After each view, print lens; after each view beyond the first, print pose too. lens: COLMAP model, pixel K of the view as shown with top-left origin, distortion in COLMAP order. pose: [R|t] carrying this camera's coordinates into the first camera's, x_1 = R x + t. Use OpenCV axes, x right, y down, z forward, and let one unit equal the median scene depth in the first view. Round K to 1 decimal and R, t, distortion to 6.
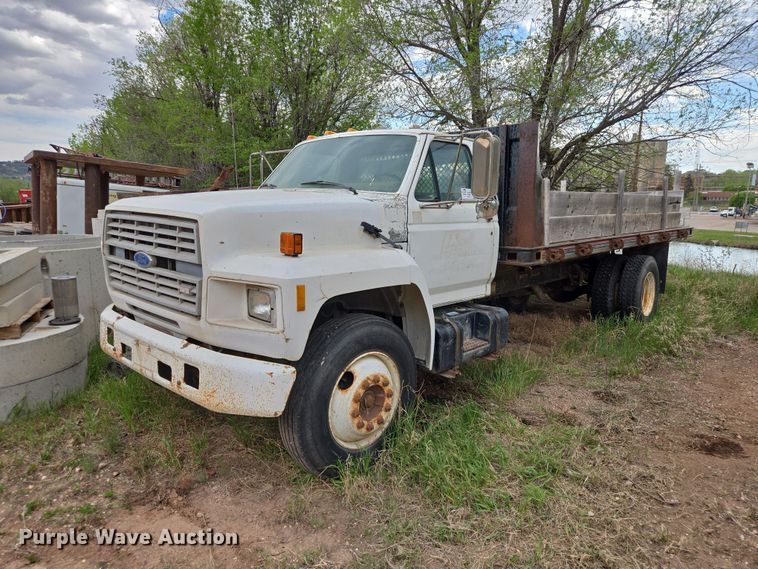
lens RADIAL K [[510.0, 0, 379.0], [0, 510.0, 284.5], [0, 0, 1]] dist [0.067907, -0.058264]
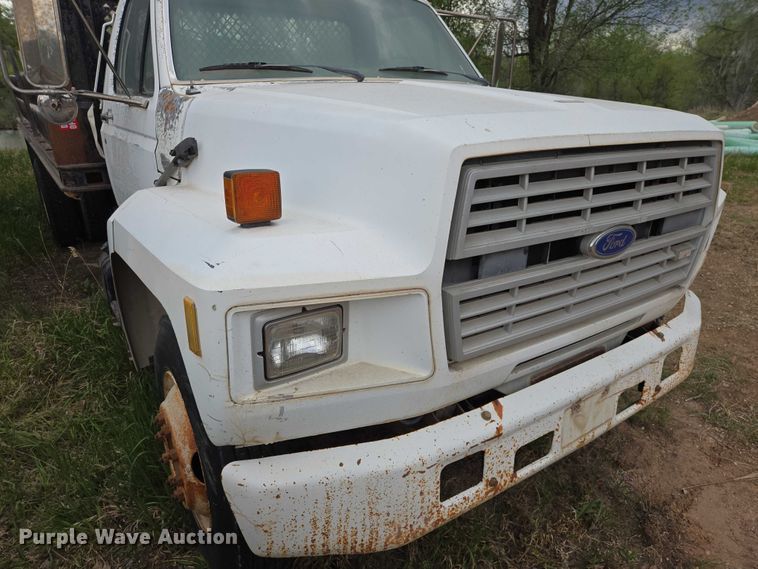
lens RADIAL K [[513.0, 0, 374.6], [0, 513.0, 285.7], [0, 0, 1]] dist [0.057956, -0.063097]
pose [[0.208896, -0.361931, 0.908498, -0.960616], [0.145533, 0.930154, 0.337095, -0.207309], [-0.967049, 0.061798, 0.246978, 1.087300]]
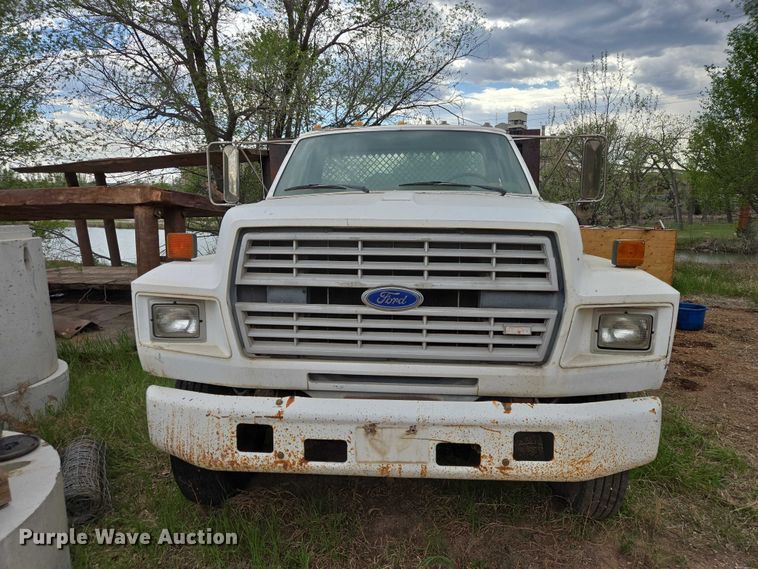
lens RADIAL K [[510.0, 0, 379.0], [0, 510.0, 284.5], [0, 0, 1]] dist [0.067907, -0.058264]
pose [[0.774944, -0.110131, 0.622361, -0.860909], [0.116373, 0.992729, 0.030766, -0.086909], [-0.621224, 0.048584, 0.782125, 0.496411]]
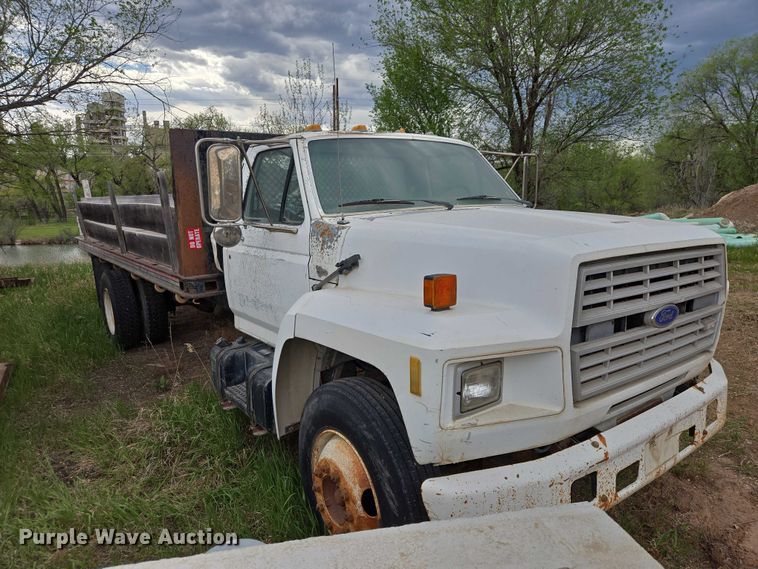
lens RADIAL K [[510.0, 0, 379.0], [0, 510.0, 284.5], [0, 0, 1]] dist [0.067907, -0.058264]
pose [[0.172131, -0.185843, 0.967385, -1.183939], [0.173522, 0.972407, 0.155932, -0.263732], [-0.969671, 0.141022, 0.199629, 1.215003]]
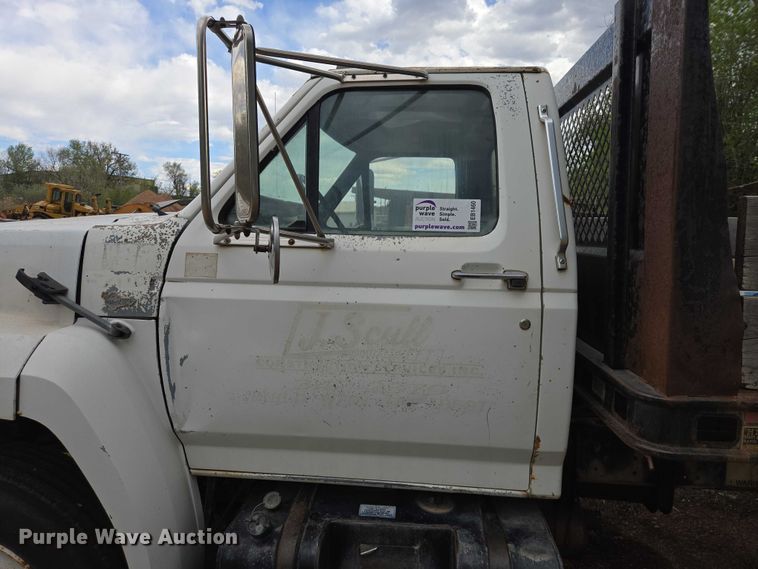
lens RADIAL K [[510.0, 0, 379.0], [0, 510.0, 284.5], [0, 0, 1]] dist [0.067907, -0.058264]
pose [[0.609283, 0.084374, -0.788451, 0.572856], [-0.130458, 0.991440, 0.005284, -0.153348], [0.782148, 0.099640, 0.615075, 0.941896]]
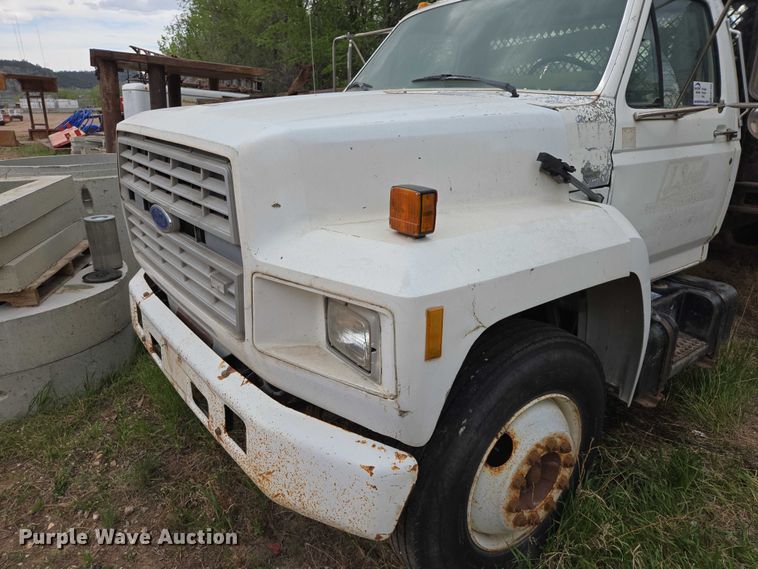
lens RADIAL K [[510.0, 0, 379.0], [0, 510.0, 284.5], [0, 0, 1]] dist [0.067907, -0.058264]
pose [[0.986447, 0.040585, -0.158981, -0.103982], [-0.011976, 0.984151, 0.176926, -0.080663], [0.163642, -0.172625, 0.971299, 0.435057]]
